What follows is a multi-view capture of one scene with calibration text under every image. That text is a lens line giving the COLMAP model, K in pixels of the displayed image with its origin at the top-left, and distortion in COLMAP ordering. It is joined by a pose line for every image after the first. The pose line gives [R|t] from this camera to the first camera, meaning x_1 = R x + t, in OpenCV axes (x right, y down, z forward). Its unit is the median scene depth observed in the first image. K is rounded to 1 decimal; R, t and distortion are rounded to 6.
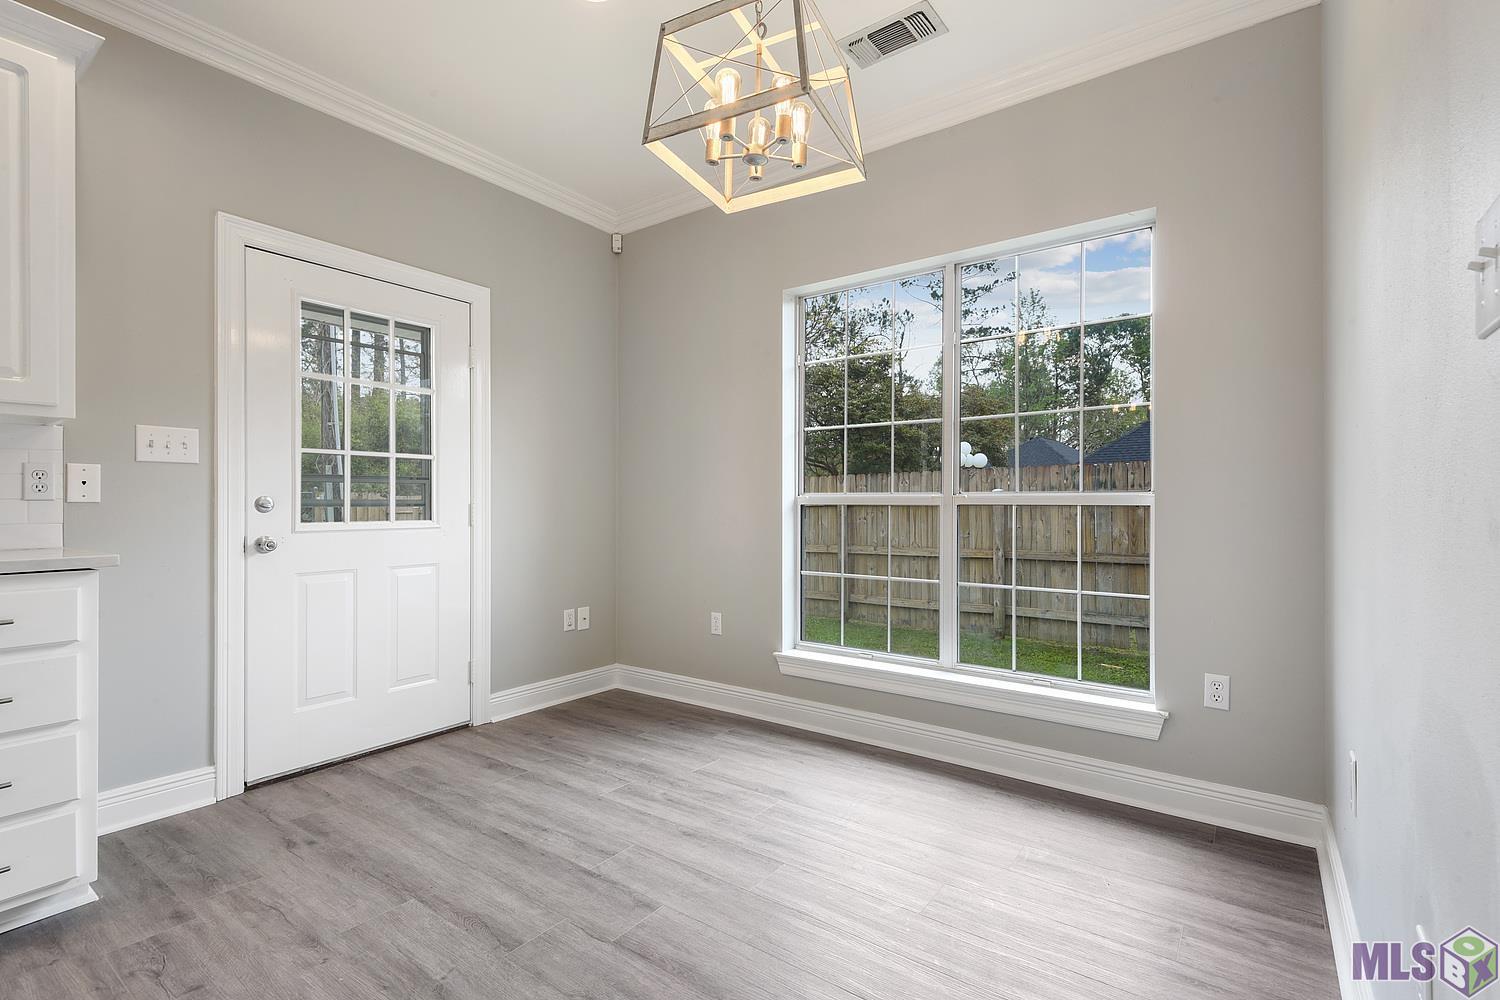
lens RADIAL K [[685.8, 0, 750.0], [0, 685.8, 500.0], [0, 0, 1]] dist [0.023343, -0.018848]
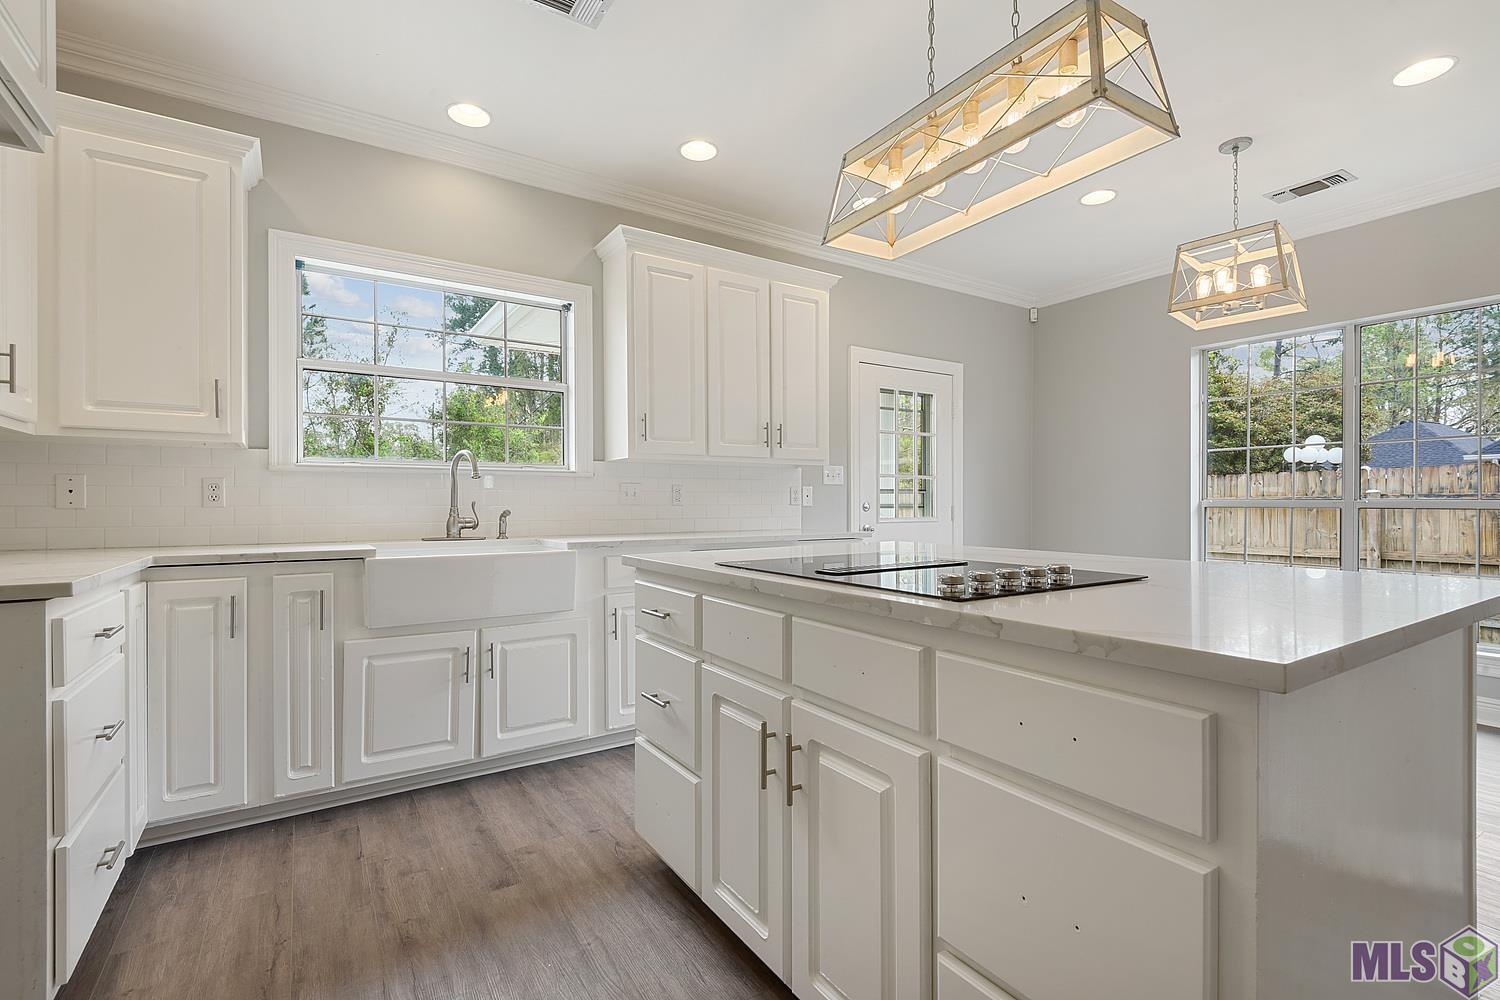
lens RADIAL K [[685.8, 0, 750.0], [0, 685.8, 500.0], [0, 0, 1]] dist [0.023343, -0.018848]
pose [[0.933240, -0.002355, -0.359245, -0.270438], [0.003026, 0.999995, 0.001304, -0.011169], [0.359240, -0.002304, 0.933242, -0.568129]]
